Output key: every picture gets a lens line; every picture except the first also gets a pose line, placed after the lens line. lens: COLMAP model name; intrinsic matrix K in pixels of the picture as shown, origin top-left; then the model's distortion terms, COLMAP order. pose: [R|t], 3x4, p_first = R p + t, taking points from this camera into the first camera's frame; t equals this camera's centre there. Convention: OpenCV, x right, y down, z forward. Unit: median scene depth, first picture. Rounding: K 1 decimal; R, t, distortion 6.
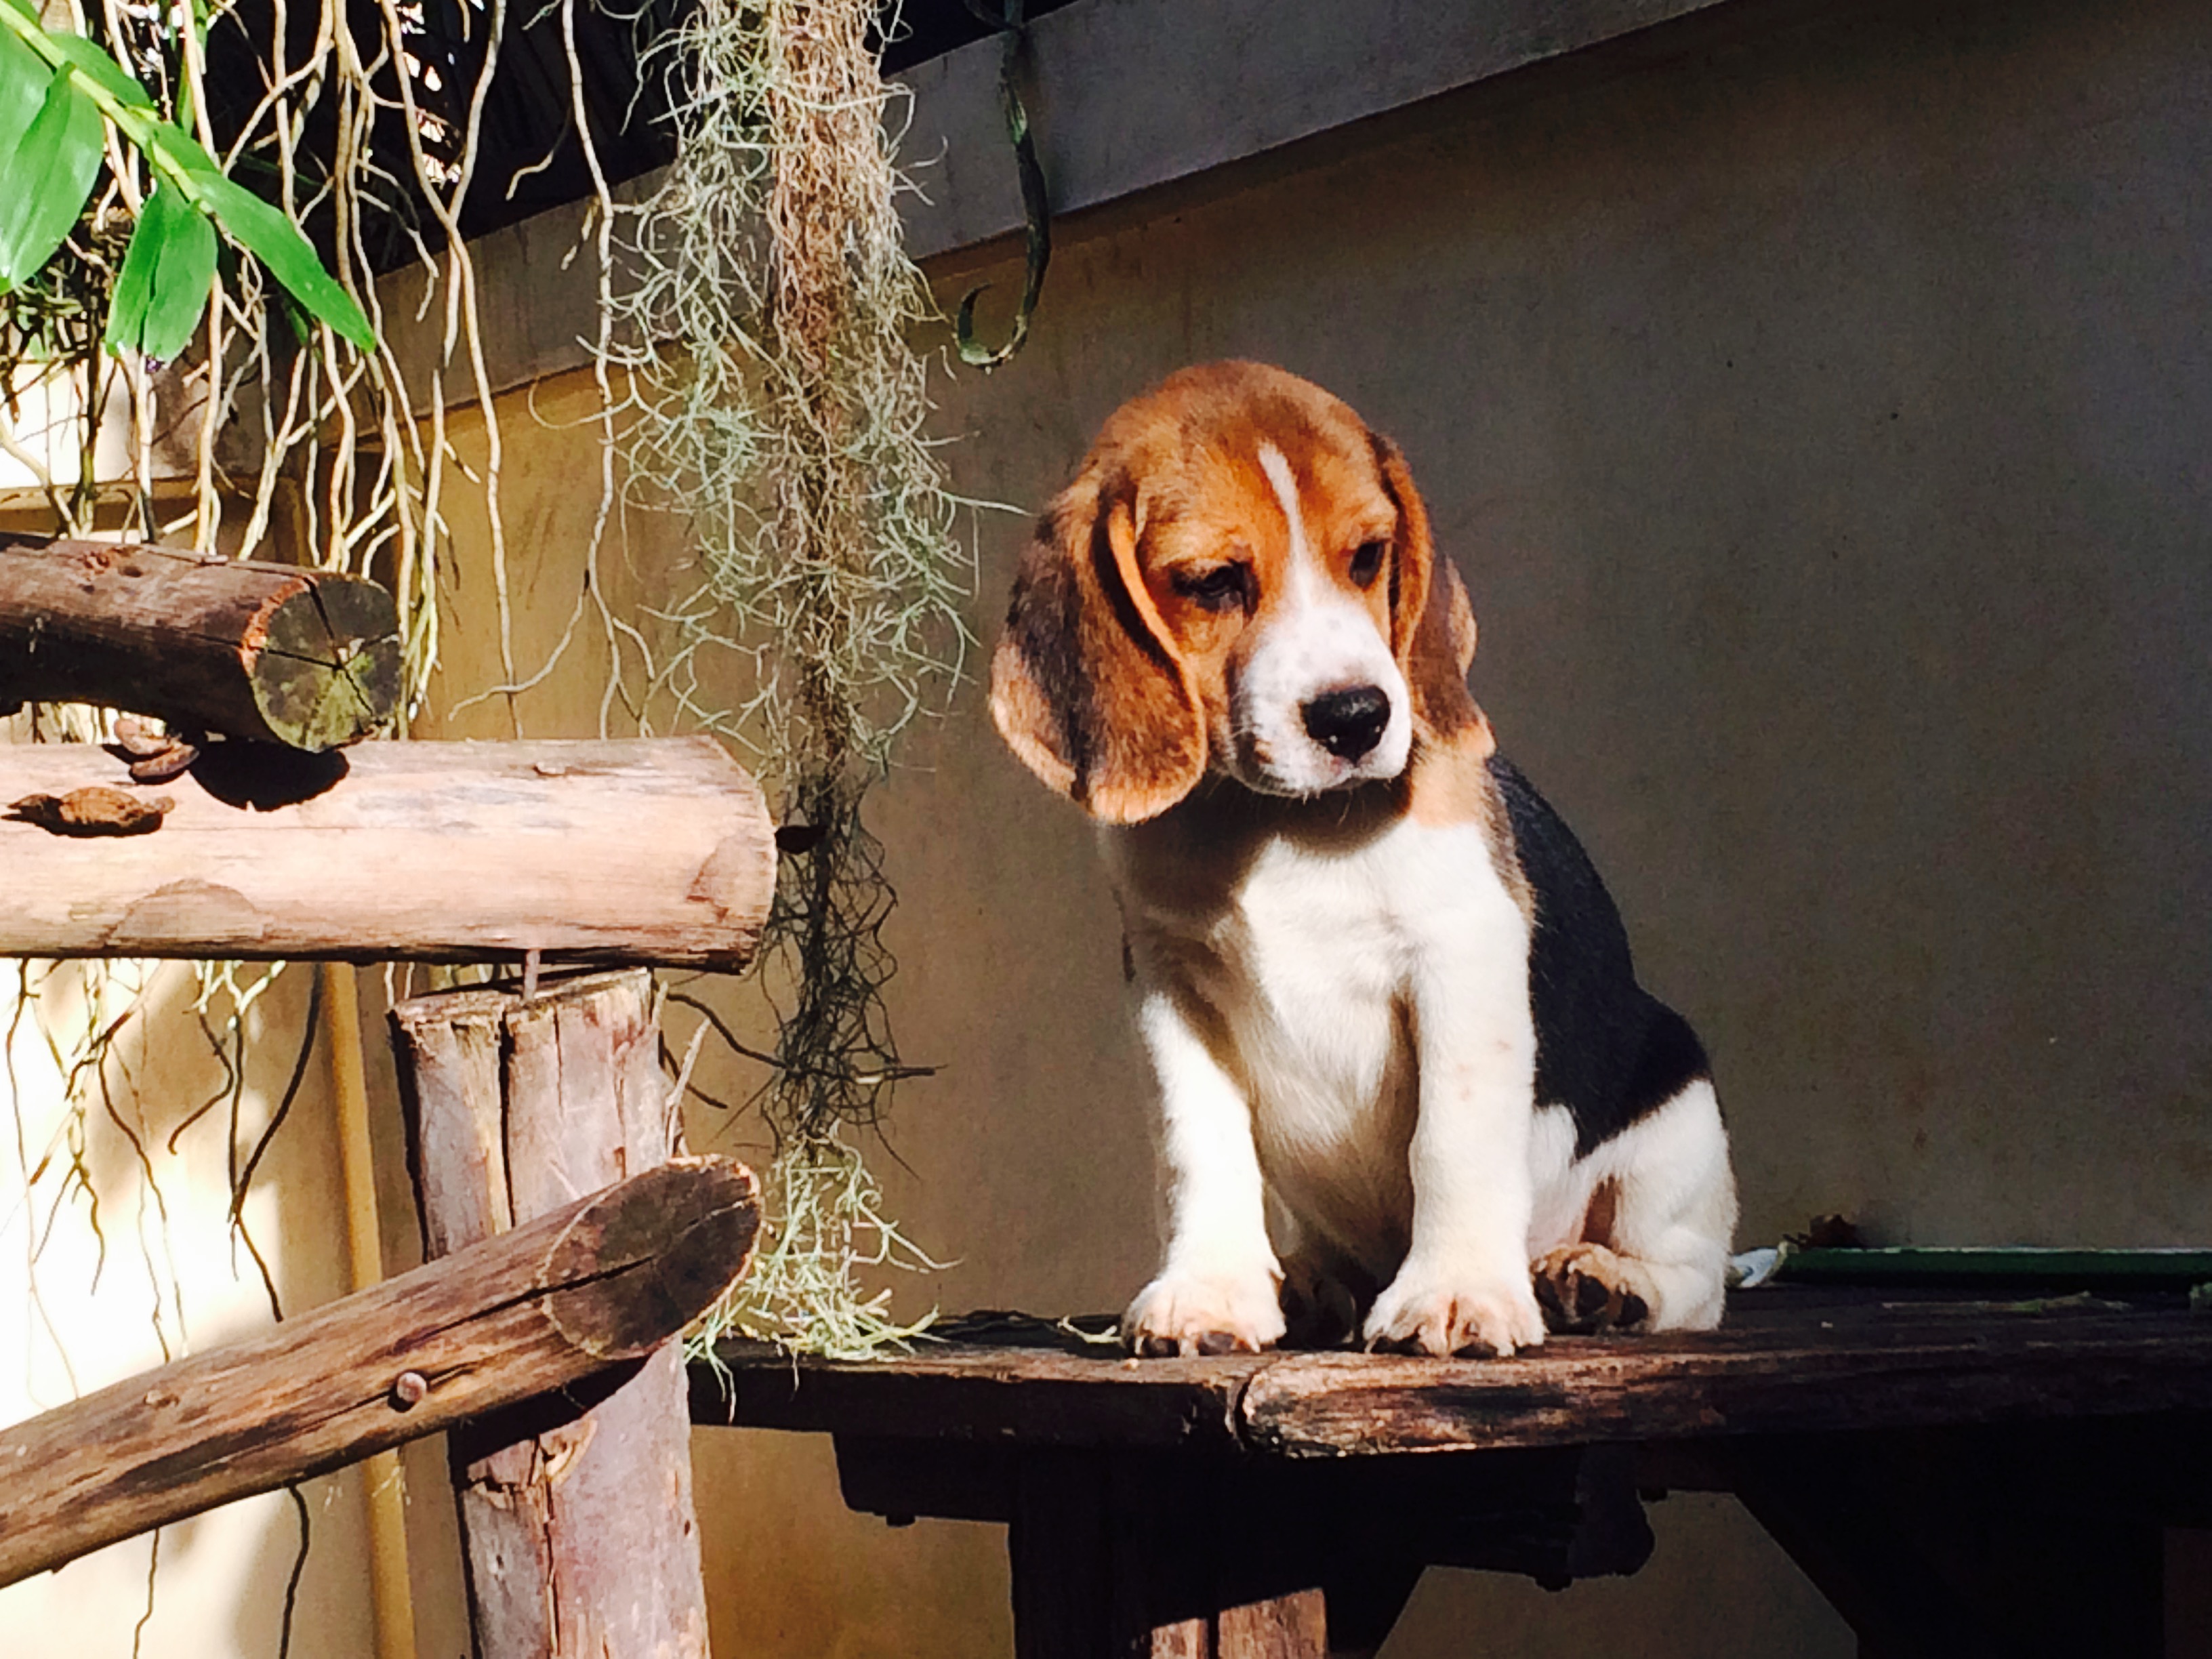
lens RADIAL K [[5148.6, 0, 1102.9], [0, 5148.6, 819.7], [0, 0, 1]] dist [0.051528, 0.000000]
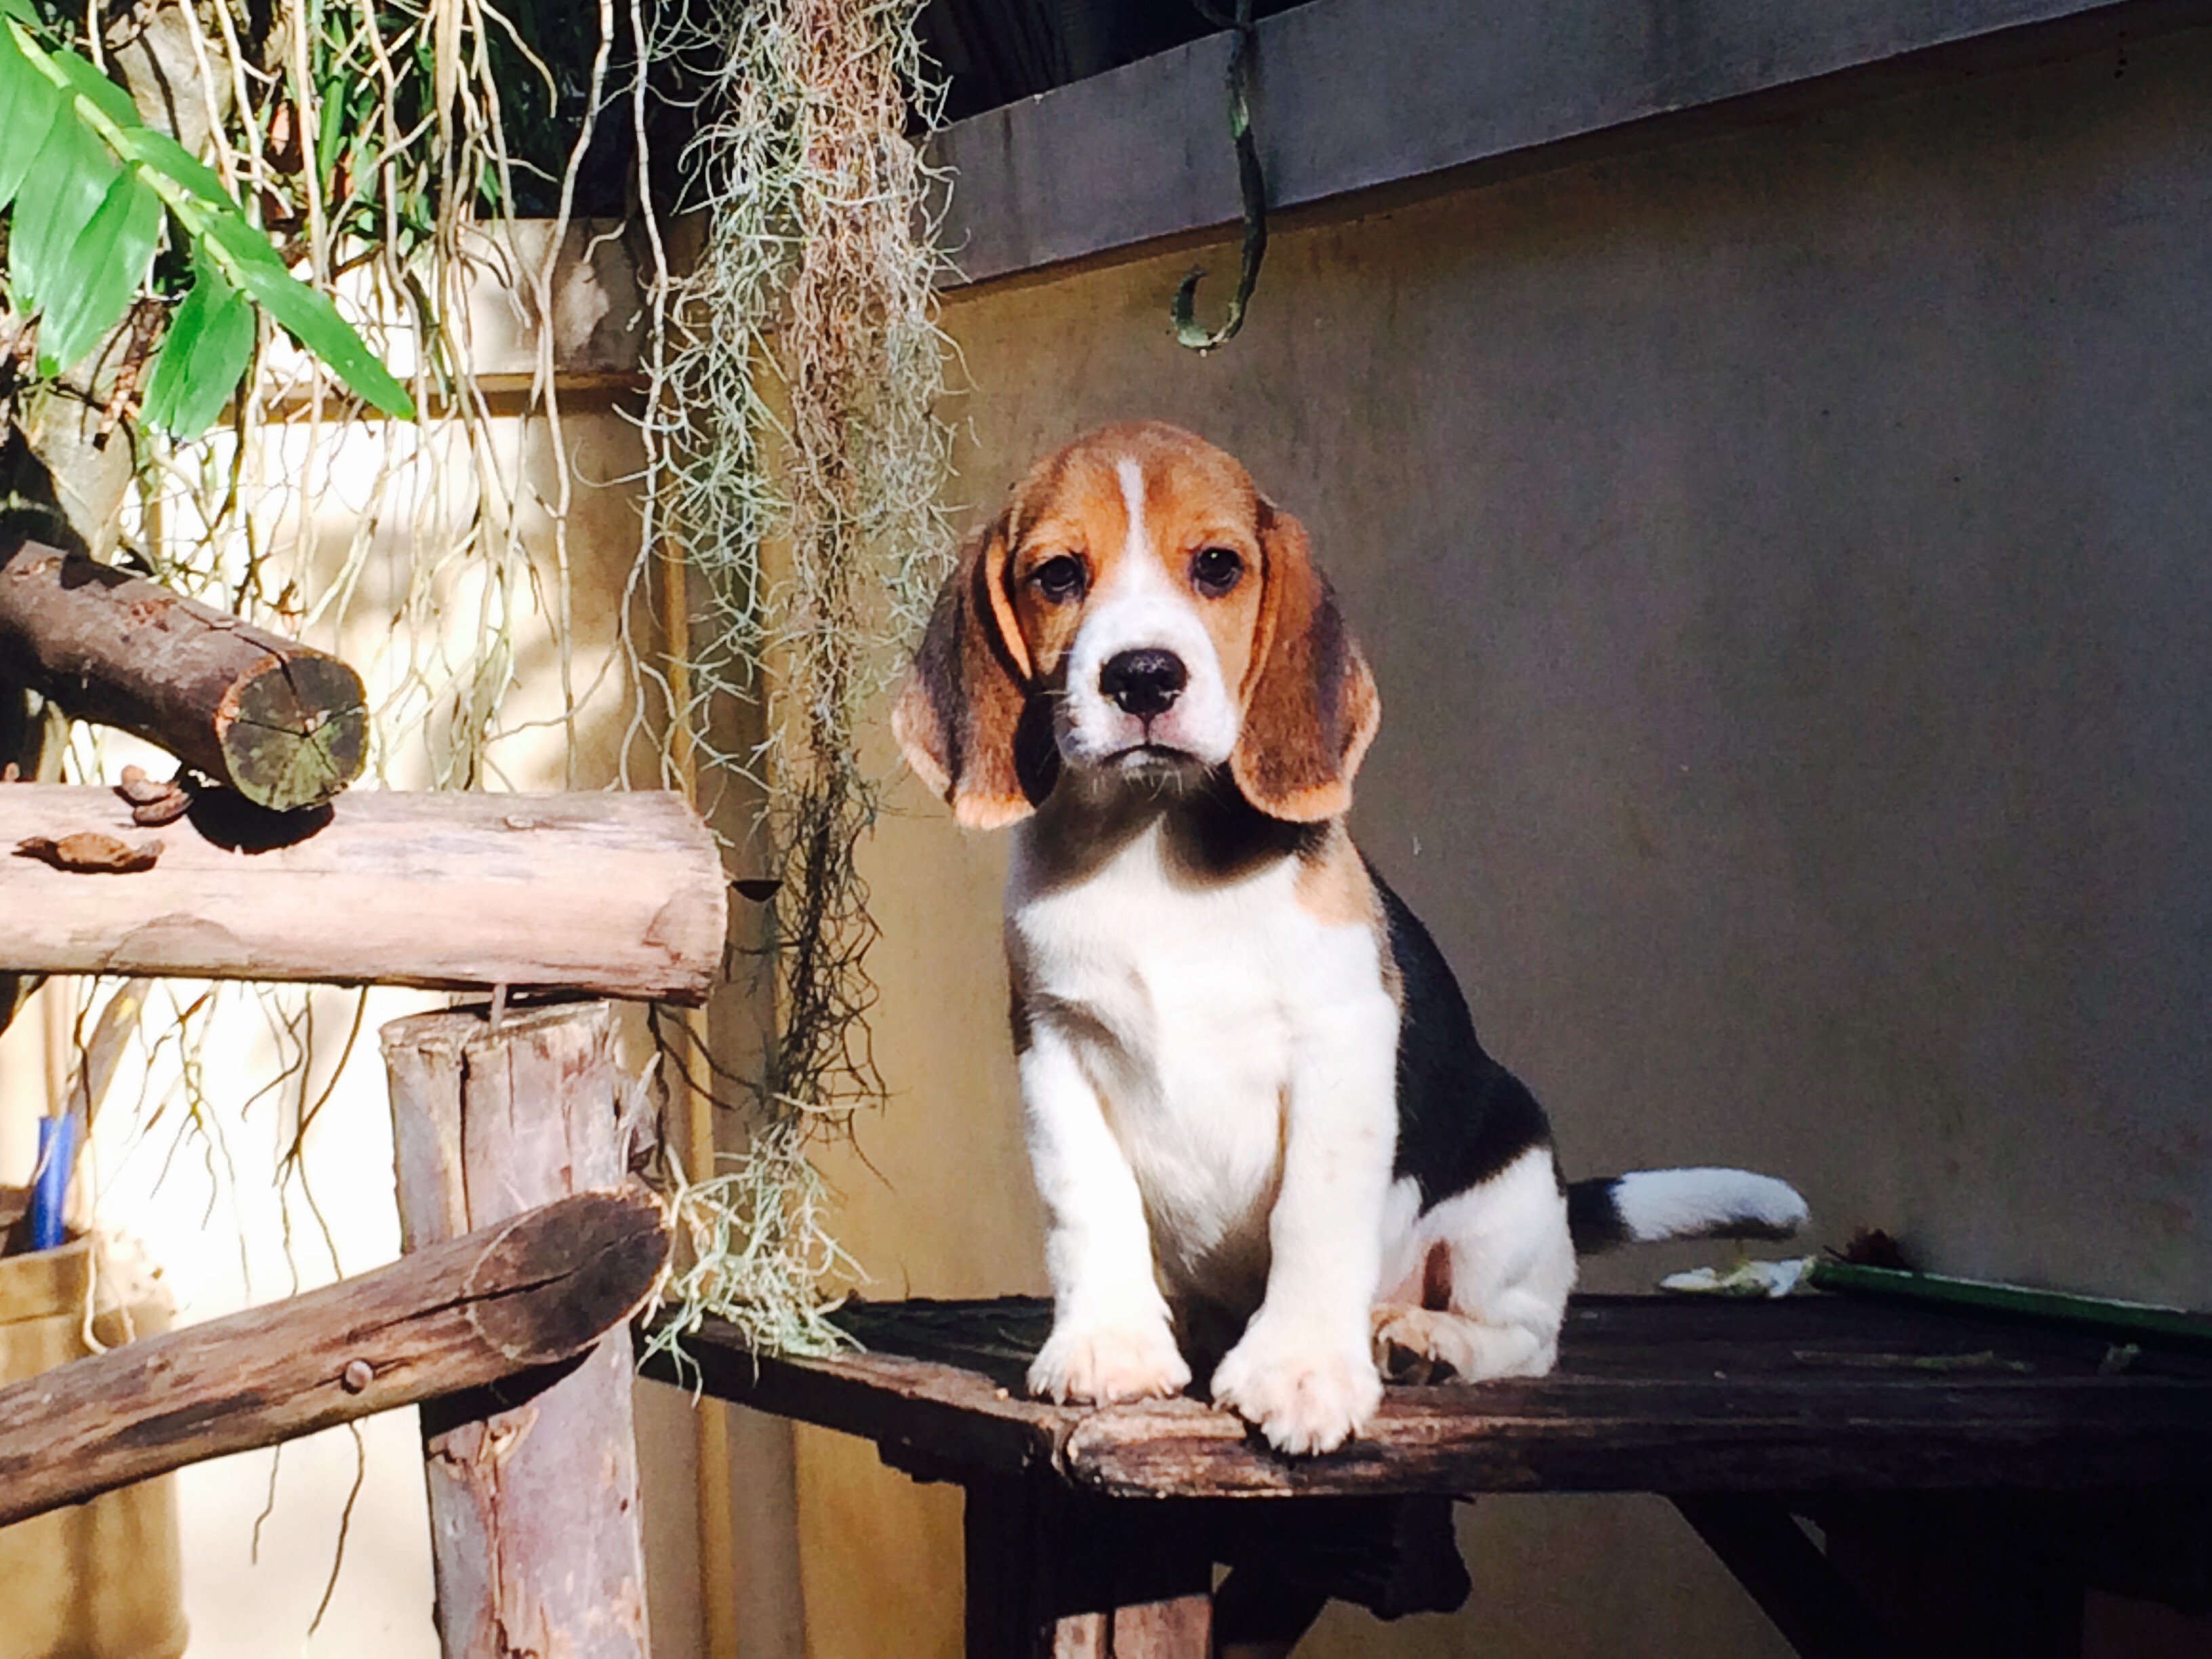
lens RADIAL K [[5148.6, 0, 1107.6], [0, 5148.6, 836.3], [0, 0, 1]] dist [0.051528, 0.000000]
pose [[0.990837, 0.050939, -0.125089, 0.153527], [-0.044783, 0.997666, 0.051542, -0.068184], [0.127423, -0.045468, 0.990806, -0.079531]]
